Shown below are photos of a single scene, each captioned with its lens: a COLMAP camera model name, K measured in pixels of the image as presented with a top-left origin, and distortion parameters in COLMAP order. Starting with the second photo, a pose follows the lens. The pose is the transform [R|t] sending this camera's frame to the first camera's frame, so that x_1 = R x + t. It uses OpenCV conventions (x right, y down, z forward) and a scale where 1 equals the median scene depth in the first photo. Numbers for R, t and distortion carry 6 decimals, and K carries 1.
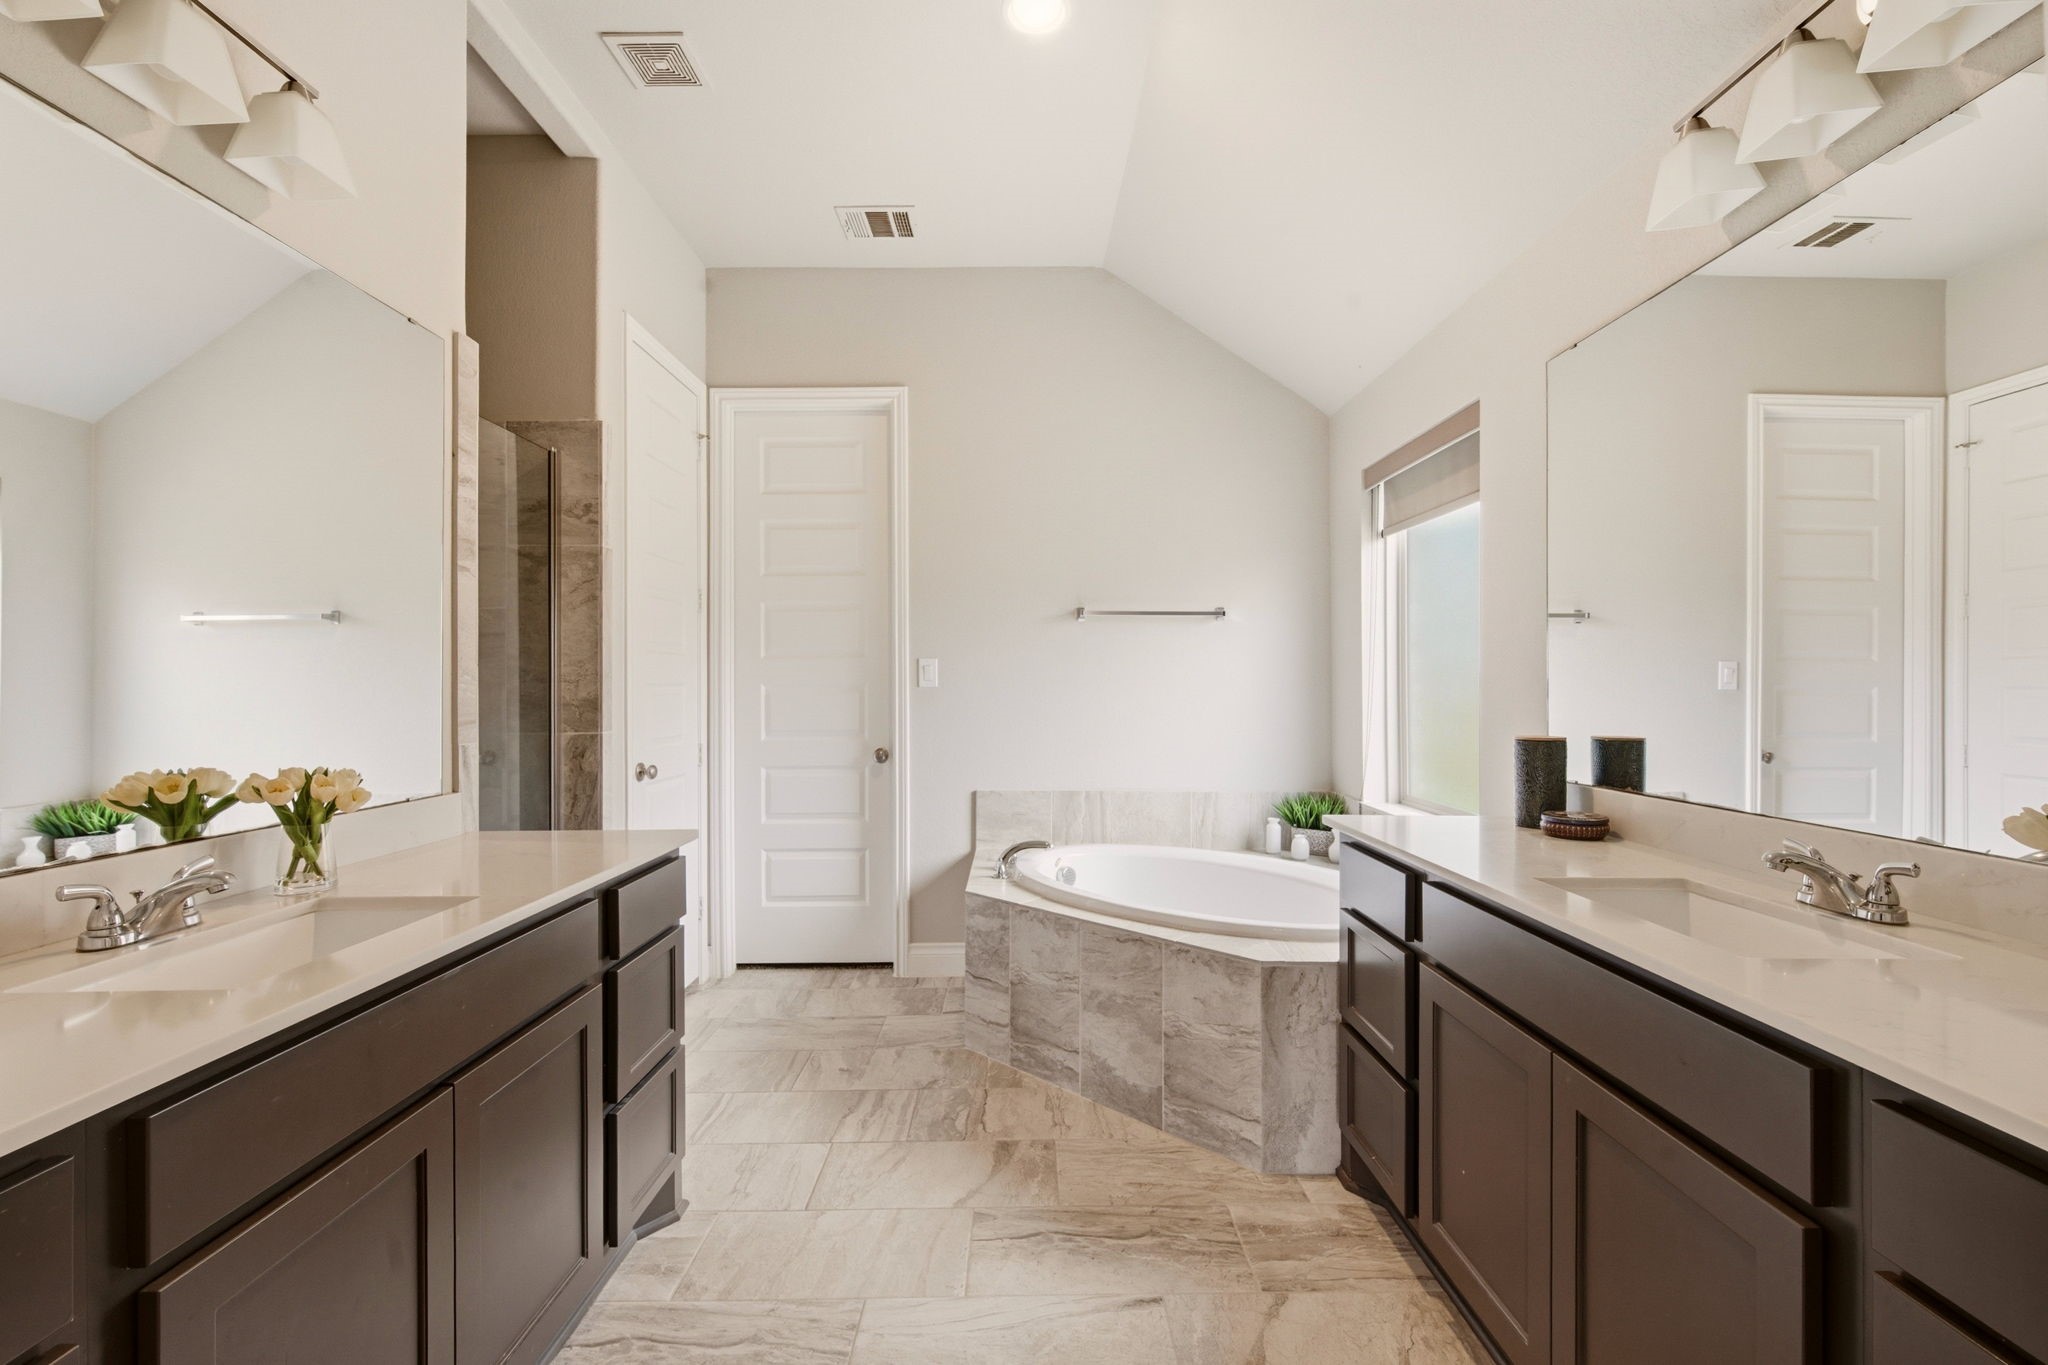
lens RADIAL K [[896.8, 0, 1022.1], [0, 896.8, 674.1], [0, 0, 1]] dist [0.000760, 0.000401]
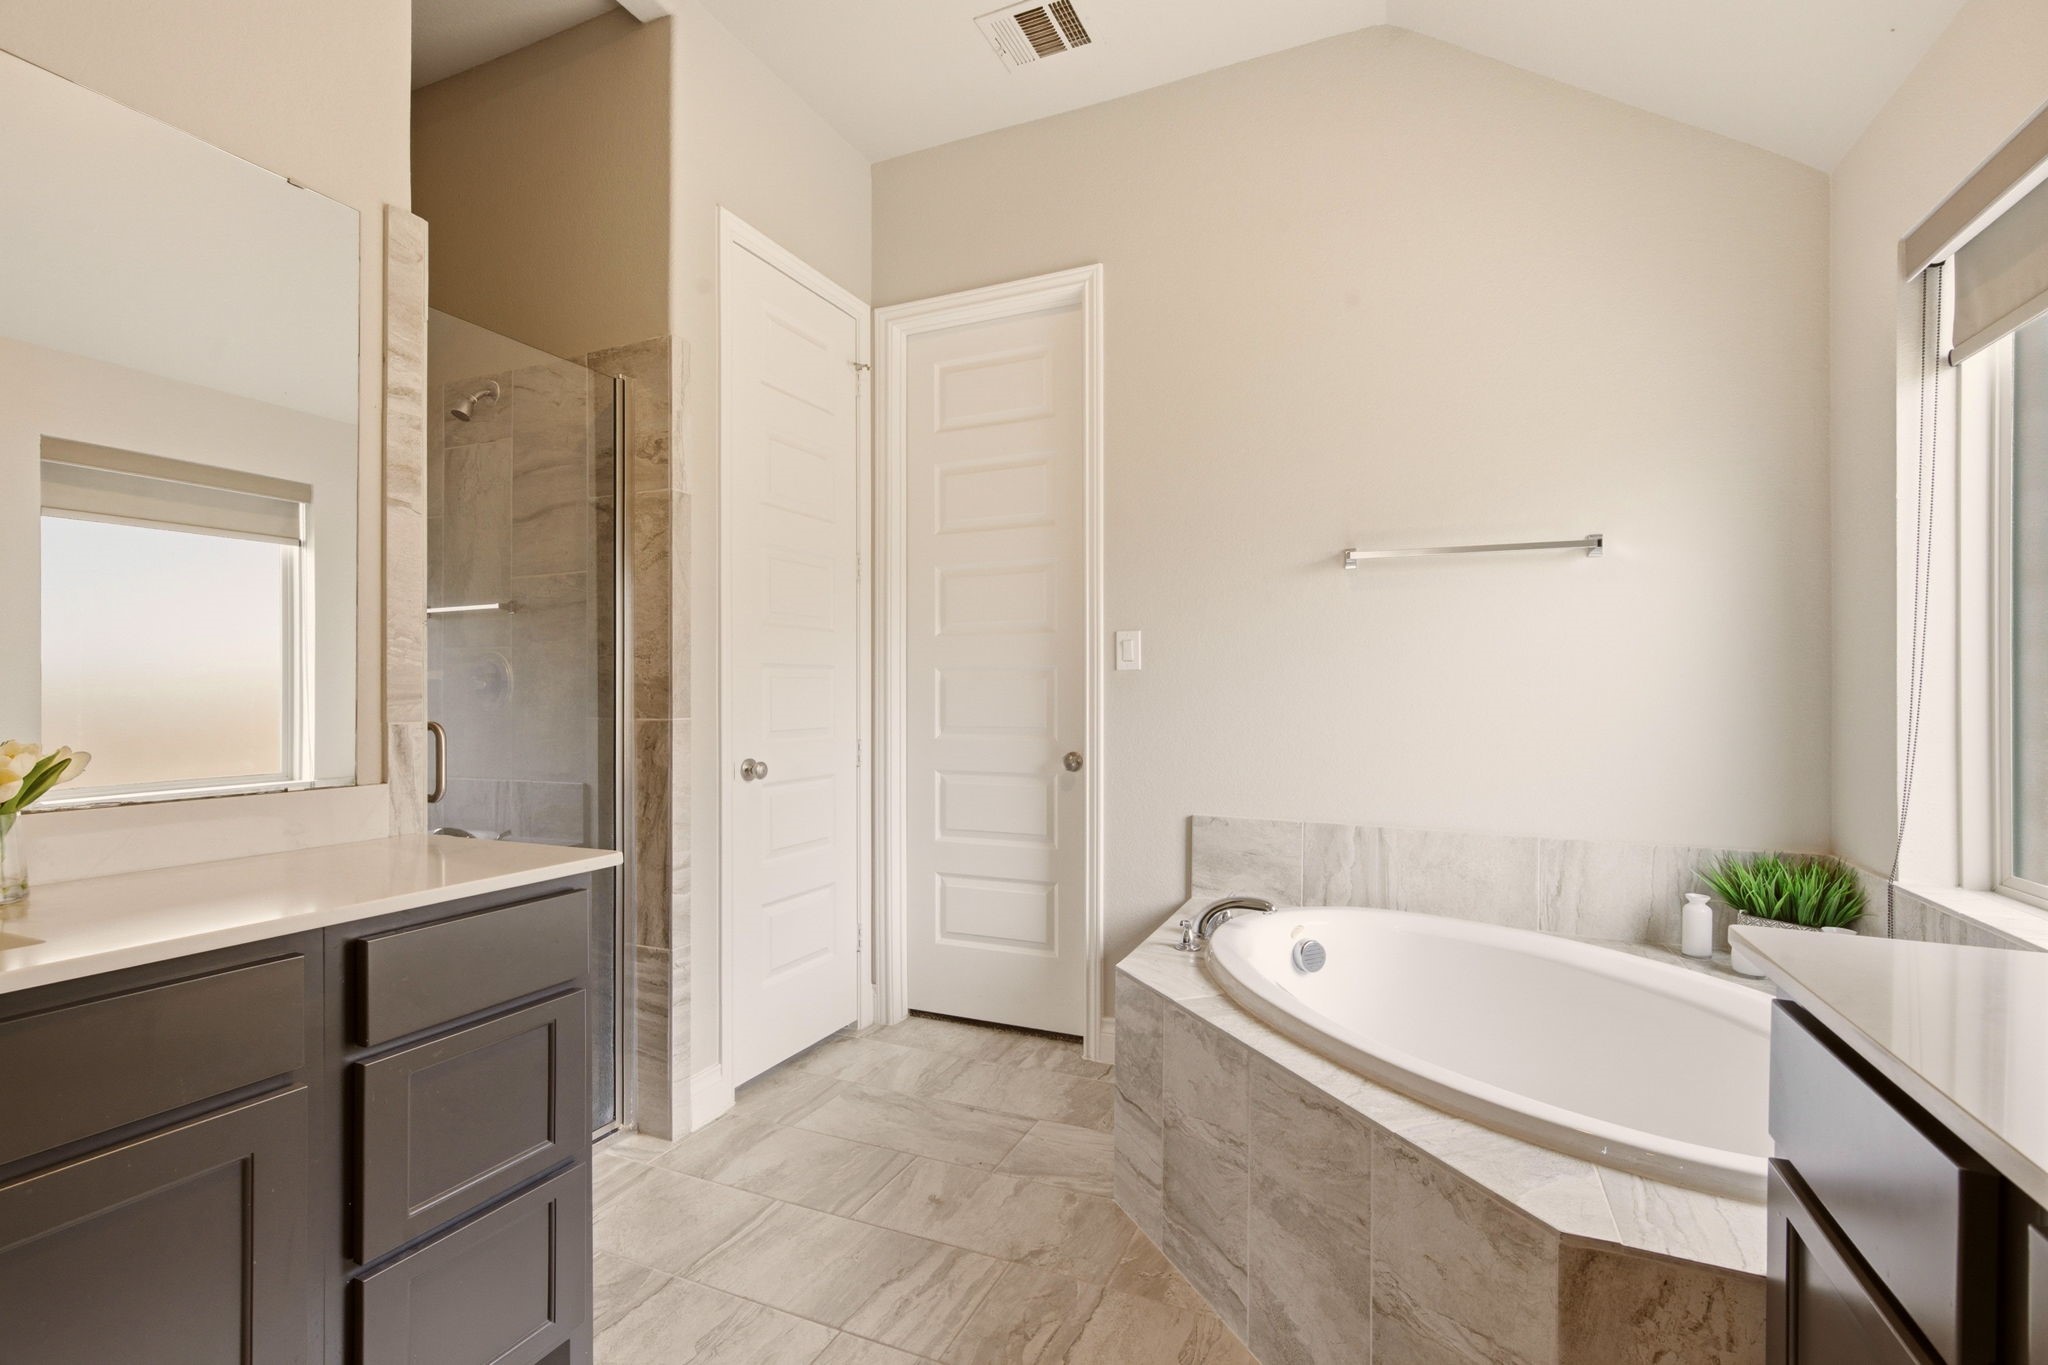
lens RADIAL K [[925.3, 0, 1024.3], [0, 925.3, 689.9], [0, 0, 1]] dist [0.001956, -0.000089]
pose [[0.911262, 0.003169, -0.411815, 0.164591], [0.000330, 0.999964, 0.008425, 0.030840], [0.411827, -0.007813, 0.911229, 0.356298]]
